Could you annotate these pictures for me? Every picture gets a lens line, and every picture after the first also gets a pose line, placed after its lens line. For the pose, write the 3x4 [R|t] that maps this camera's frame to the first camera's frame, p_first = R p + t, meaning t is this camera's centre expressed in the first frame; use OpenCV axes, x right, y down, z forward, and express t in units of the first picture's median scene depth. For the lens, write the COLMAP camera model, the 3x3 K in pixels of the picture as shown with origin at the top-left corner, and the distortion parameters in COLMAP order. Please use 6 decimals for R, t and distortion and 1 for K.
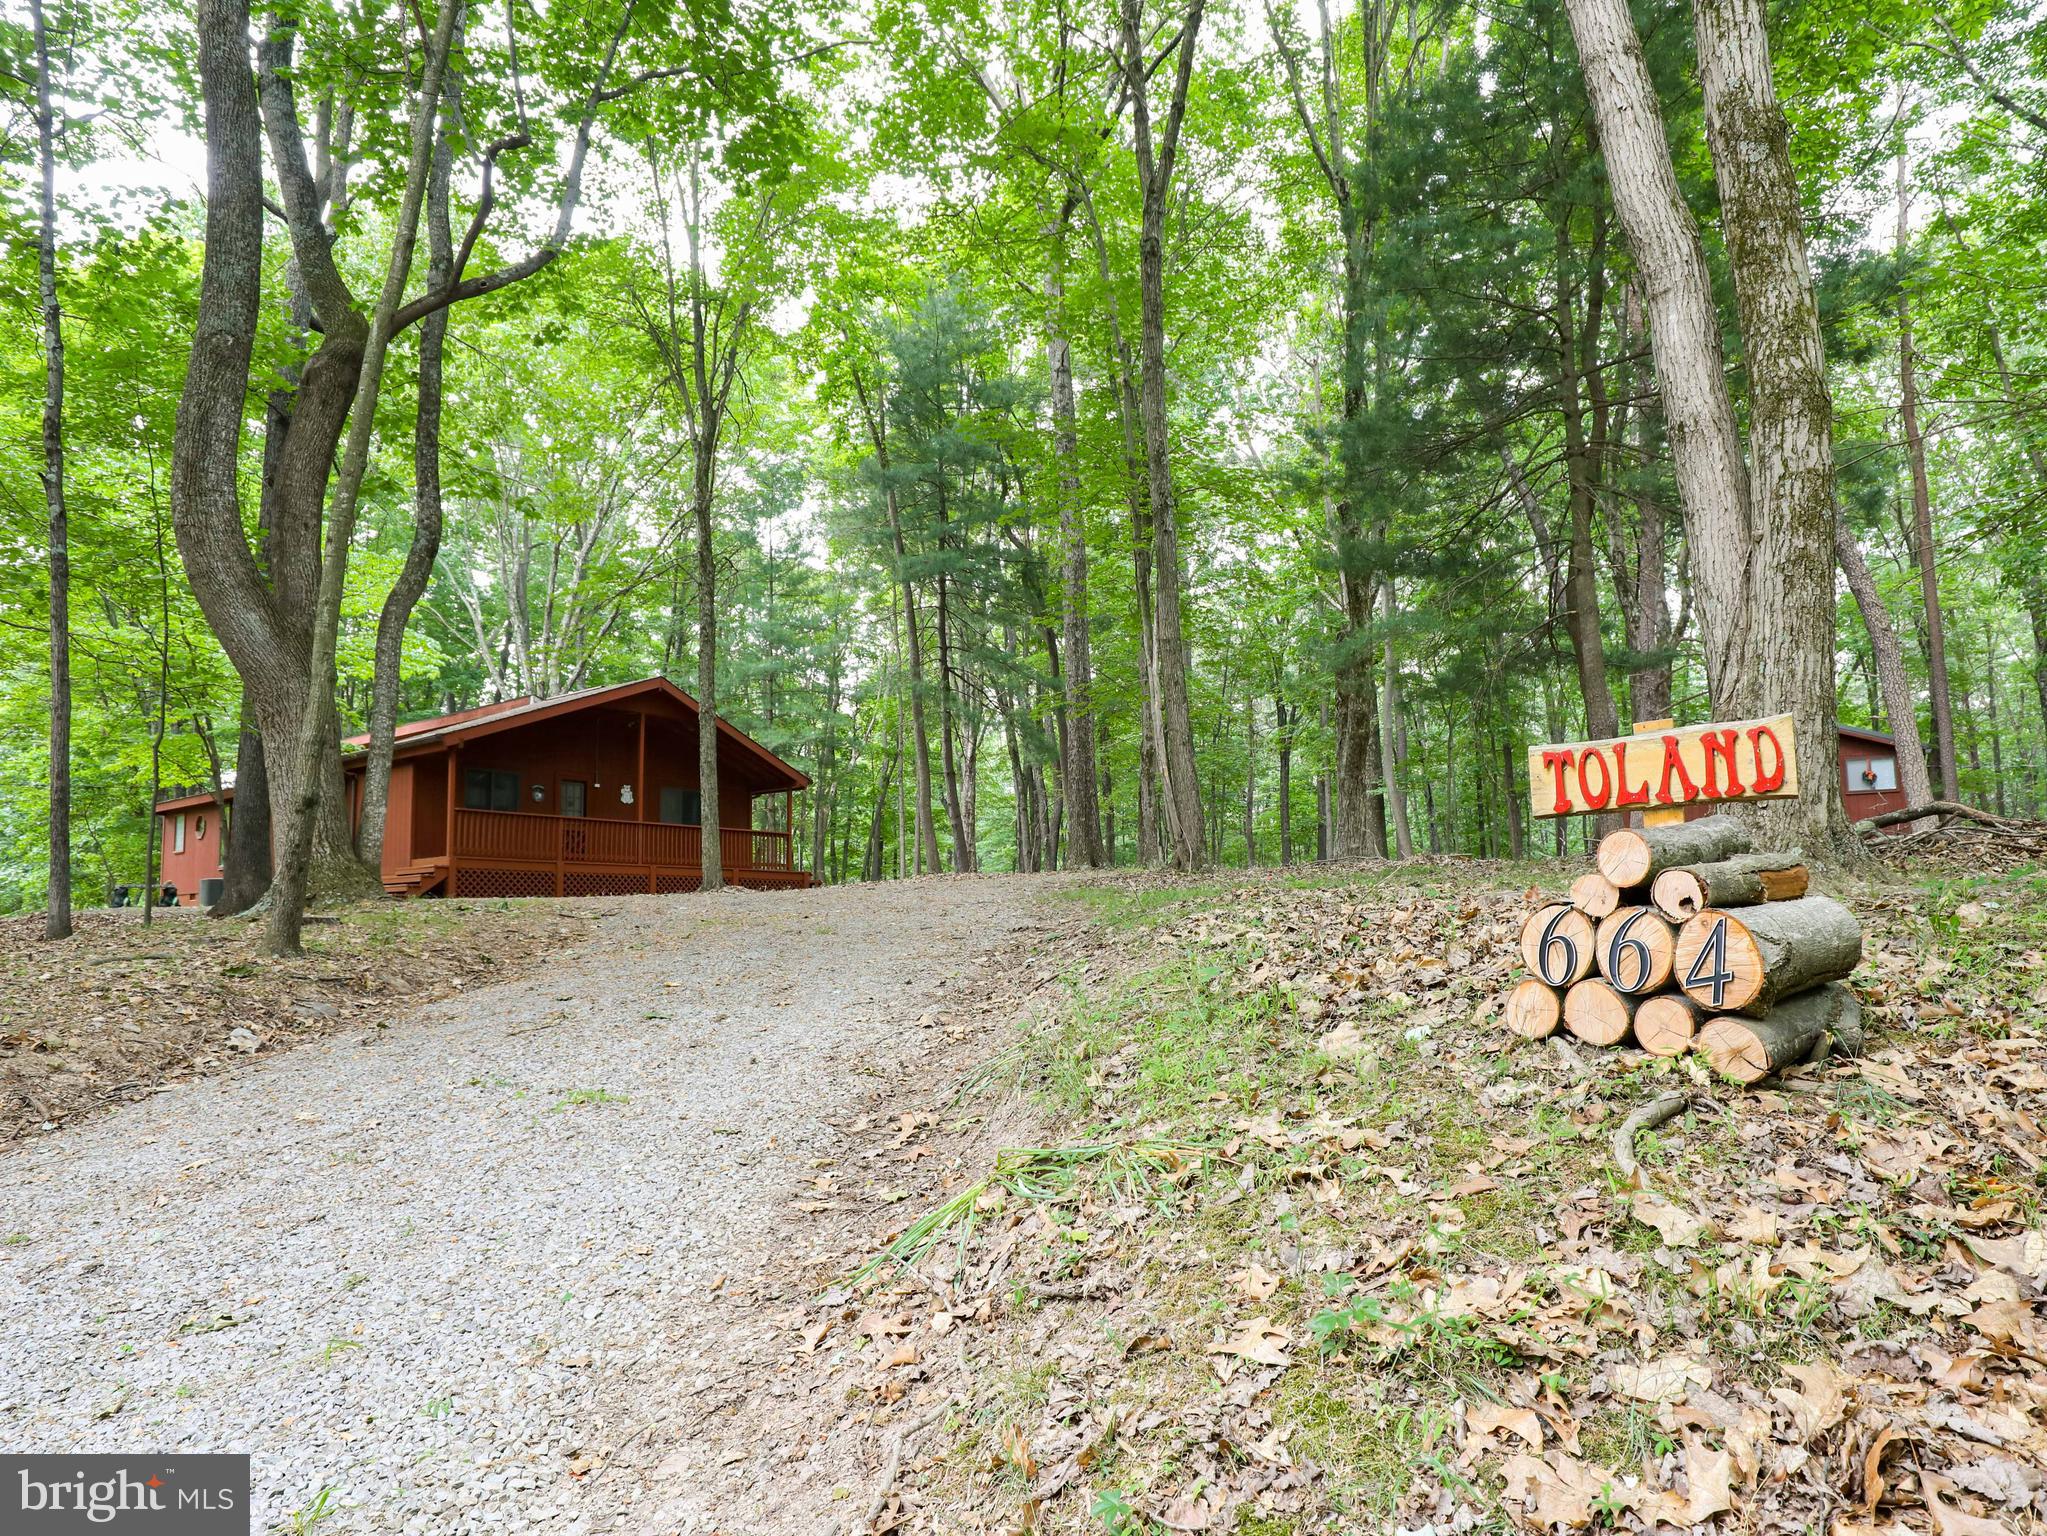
lens RADIAL K [[1199.4, 0, 1026.2], [0, 1199.4, 773.8], [0, 0, 1]] dist [0.027658, 0.000505]
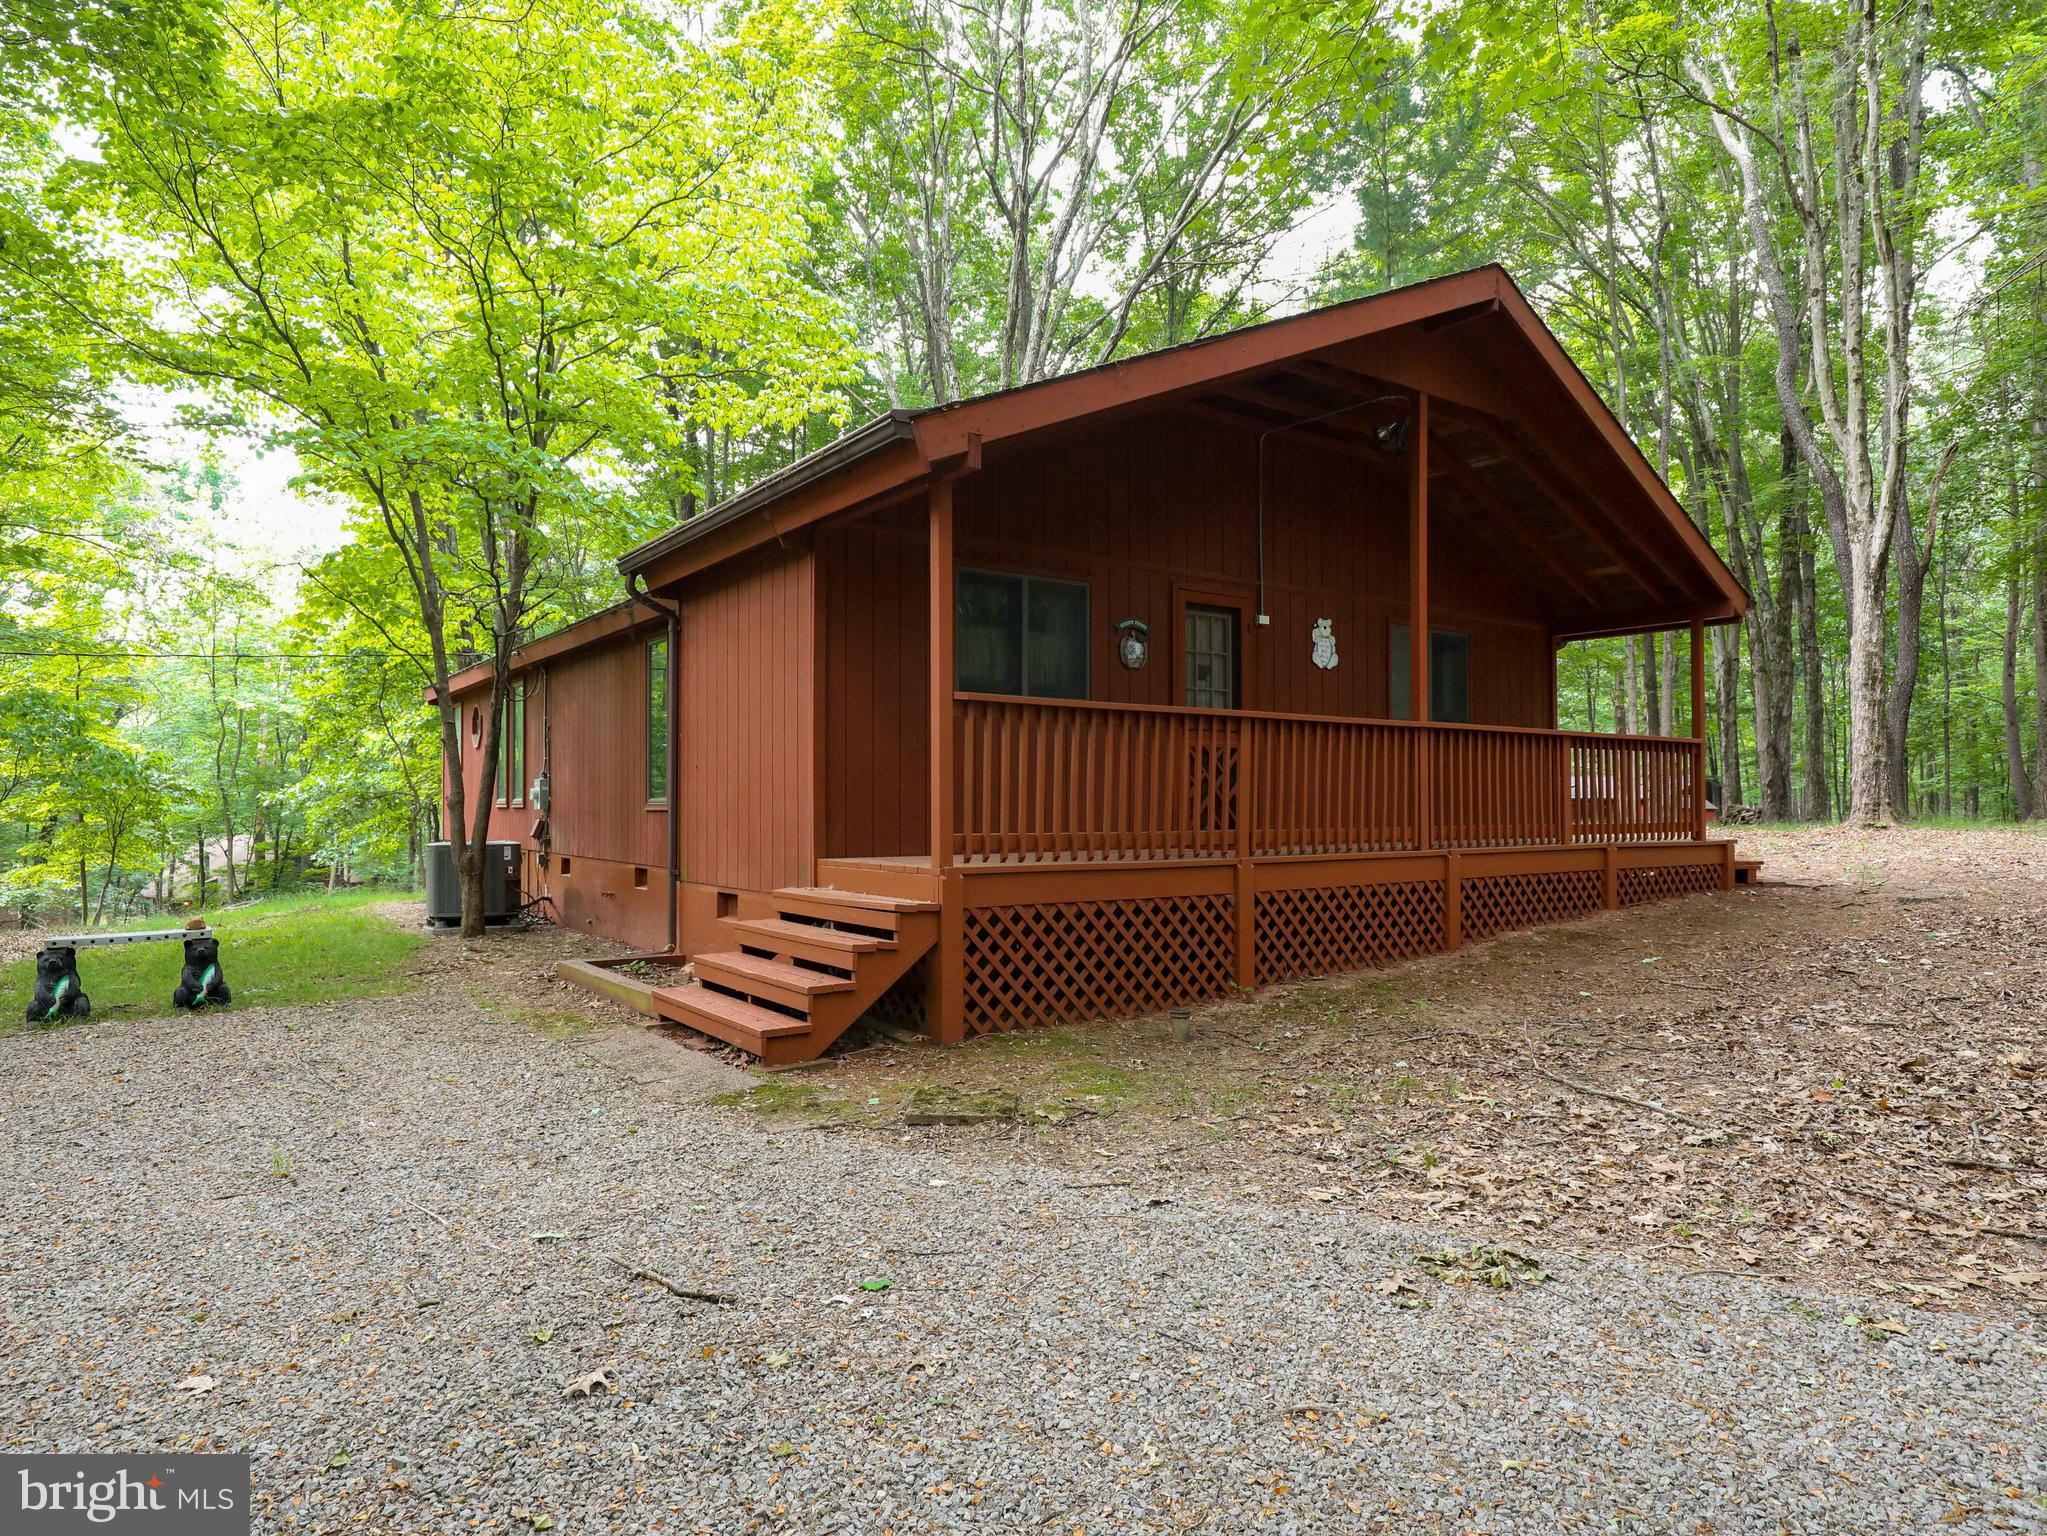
lens RADIAL K [[1240.5, 0, 992.0], [0, 1240.5, 766.9], [0, 0, 1]] dist [-0.008865, 0.000817]
pose [[0.946618, 0.002121, -0.322352, -0.323086], [0.031439, 0.994604, 0.098866, 0.014405], [0.320822, -0.103723, 0.941443, 0.636961]]
